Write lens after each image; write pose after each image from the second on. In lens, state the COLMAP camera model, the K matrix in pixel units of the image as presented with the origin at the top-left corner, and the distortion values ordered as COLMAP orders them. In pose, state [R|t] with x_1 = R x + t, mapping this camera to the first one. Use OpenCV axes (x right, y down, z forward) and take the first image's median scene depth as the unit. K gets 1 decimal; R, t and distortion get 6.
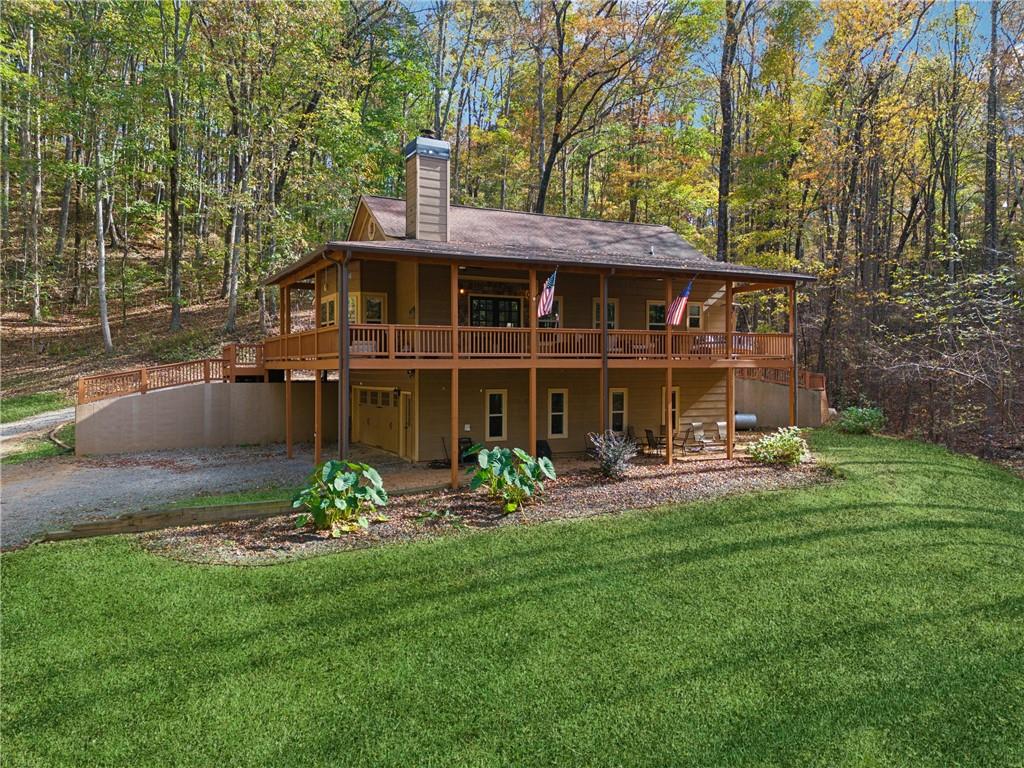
lens RADIAL K [[790.2, 0, 509.6], [0, 790.2, 379.3], [0, 0, 1]] dist [0.026153, -0.002583]
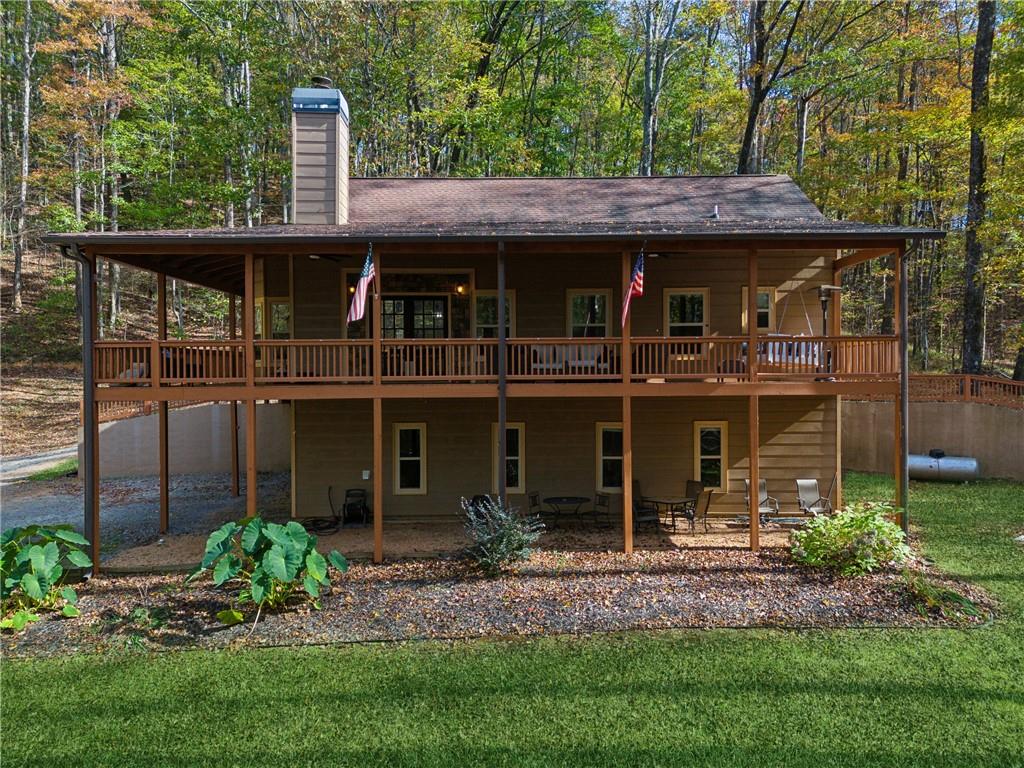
lens RADIAL K [[790.2, 0, 504.6], [0, 790.2, 387.2], [0, 0, 1]] dist [0.026153, -0.002583]
pose [[0.891699, 0.005724, -0.452592, 0.389601], [-0.001168, 0.999946, 0.010346, -0.027804], [0.452627, -0.008697, 0.891657, 0.396787]]
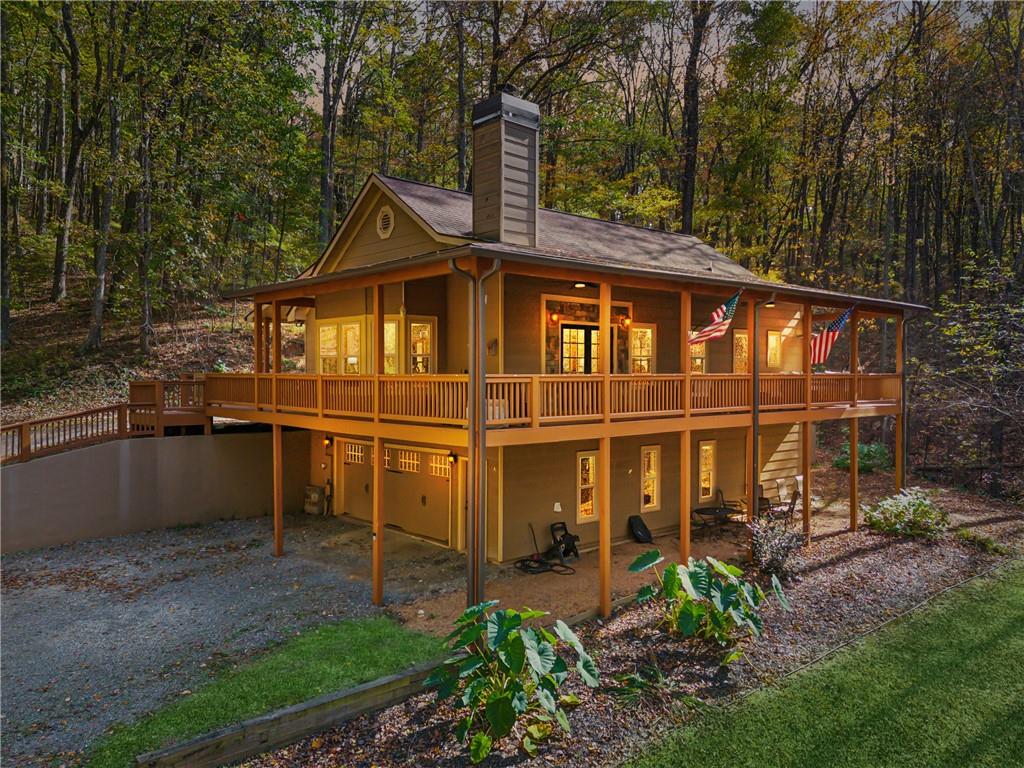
lens RADIAL K [[790.2, 0, 511.8], [0, 790.2, 385.1], [0, 0, 1]] dist [0.026153, -0.002583]
pose [[0.968172, 0.001251, 0.250284, -0.269697], [-0.002313, 0.999990, 0.003948, -0.051496], [-0.250276, -0.004401, 0.968165, 0.312665]]
